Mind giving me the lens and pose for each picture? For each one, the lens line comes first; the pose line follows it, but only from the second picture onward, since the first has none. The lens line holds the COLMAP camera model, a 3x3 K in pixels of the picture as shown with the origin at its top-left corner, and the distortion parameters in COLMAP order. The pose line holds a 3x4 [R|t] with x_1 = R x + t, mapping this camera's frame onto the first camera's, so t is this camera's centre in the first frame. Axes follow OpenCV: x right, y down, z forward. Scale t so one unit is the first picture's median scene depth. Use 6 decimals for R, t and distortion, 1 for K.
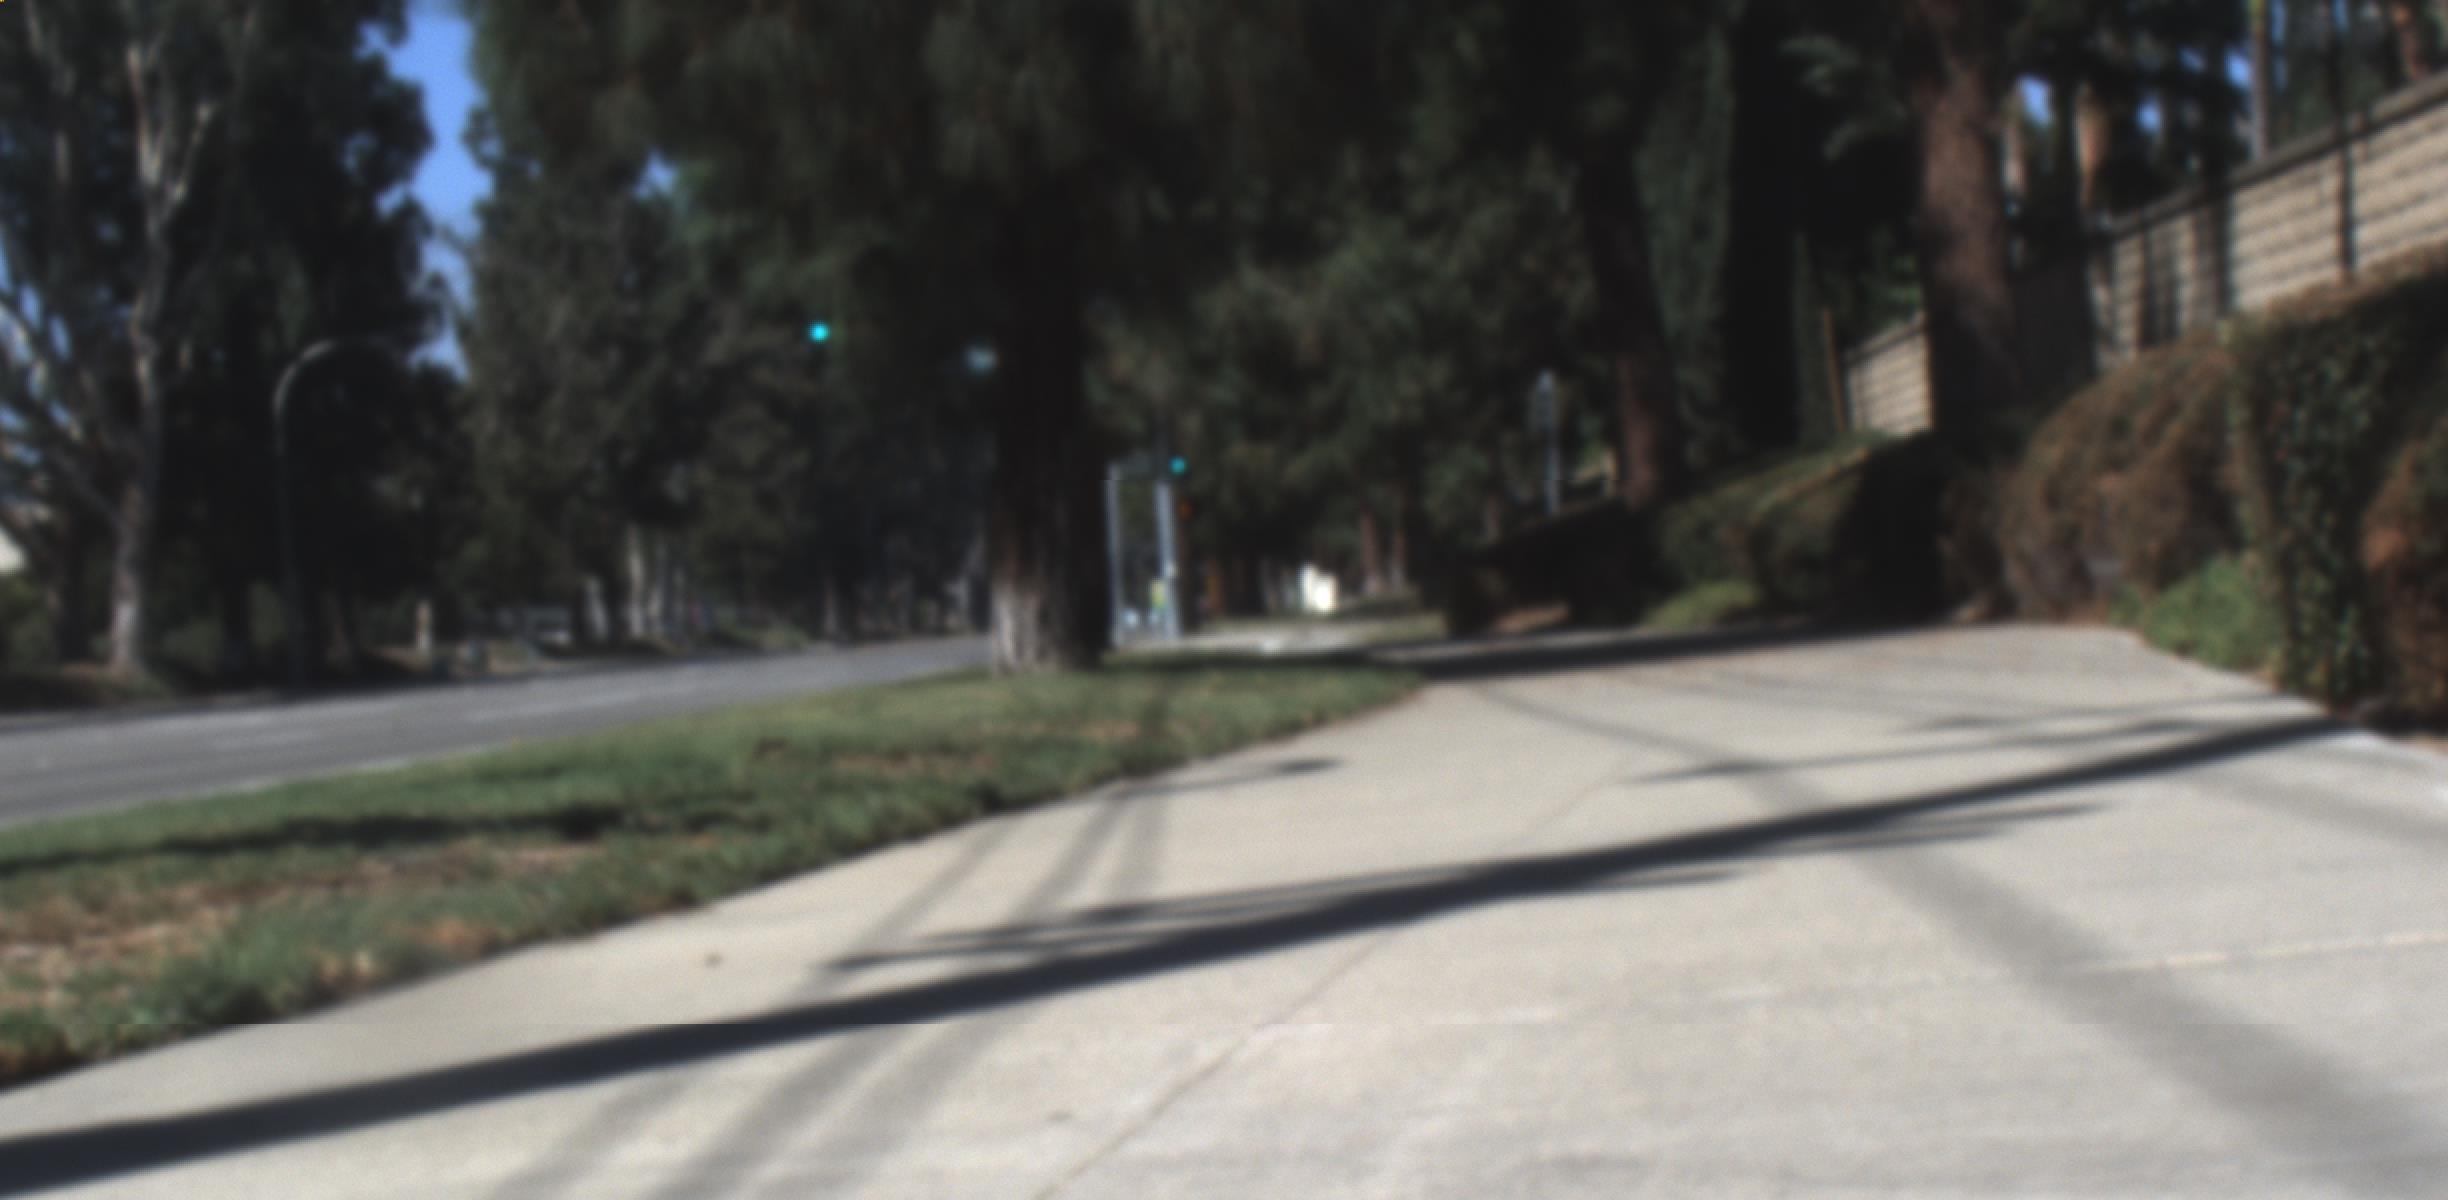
lens RADIAL K [[5775.9, 0, 1218.8], [0, 5775.9, 604.9], [0, 0, 1]] dist [0.045204, 0.190550]
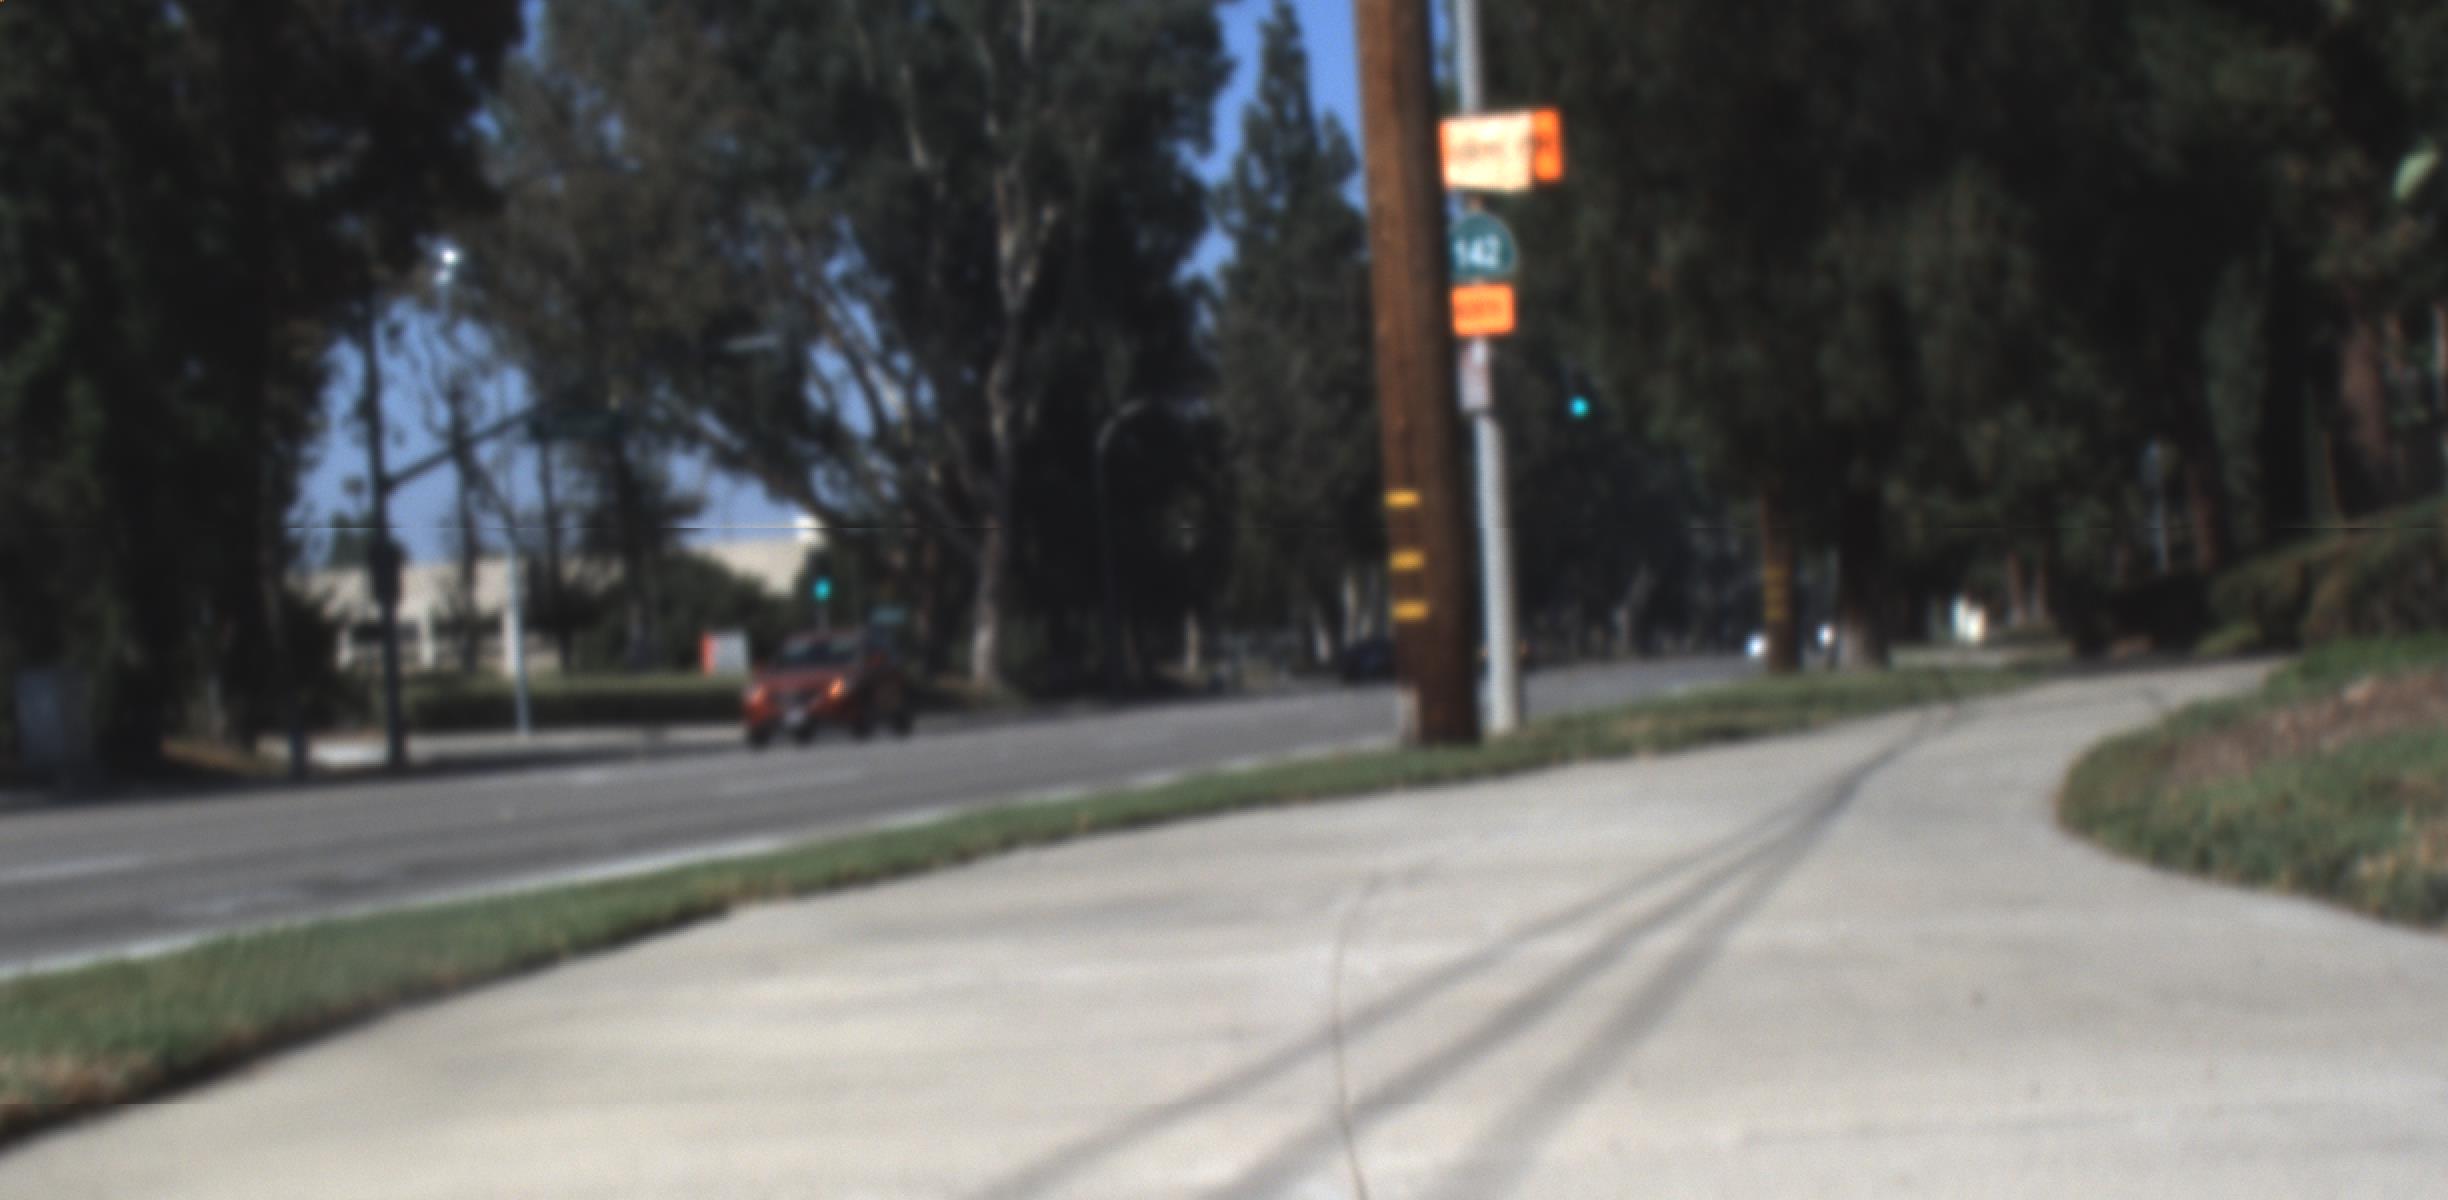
lens RADIAL K [[5767.5, 0, 1269.1], [0, 5767.5, 602.7], [0, 0, 1]] dist [-0.058111, 0.252183]
pose [[0.994912, 0.002809, -0.100713, -0.015083], [-0.003077, 0.999992, -0.002499, -0.001111], [0.100706, 0.002796, 0.994912, -0.434542]]
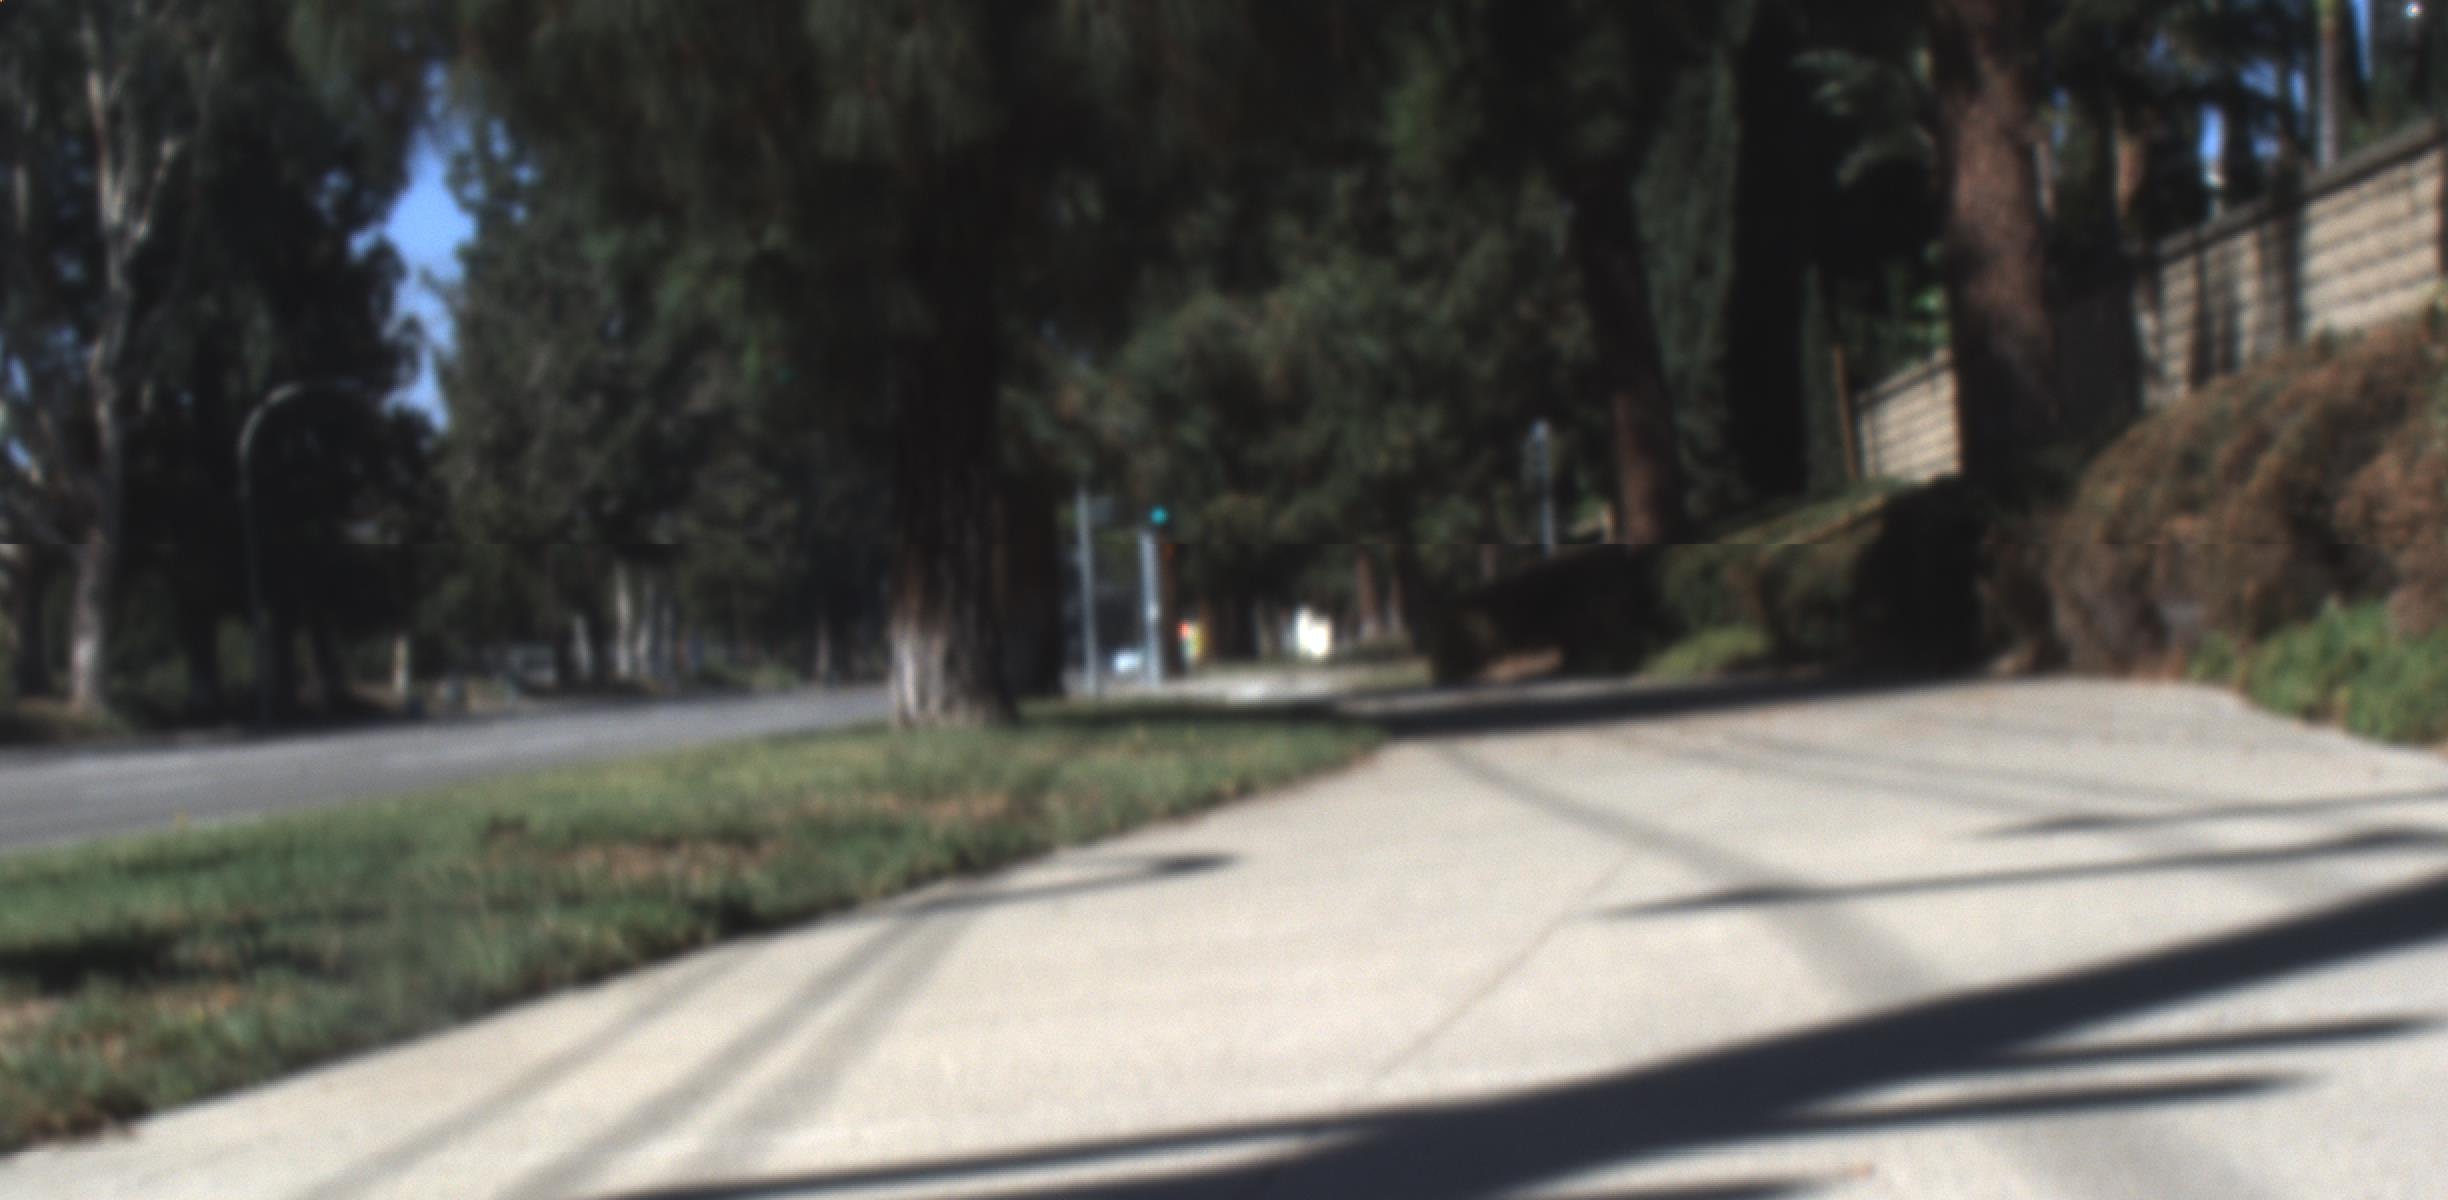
lens RADIAL K [[5770.2, 0, 1226.6], [0, 5770.2, 602.4], [0, 0, 1]] dist [0.035146, 0.398780]
pose [[0.999974, 0.007082, 0.001633, 0.004257], [-0.007065, 0.999924, -0.010081, -0.000014], [-0.001704, 0.010069, 0.999948, 0.055933]]
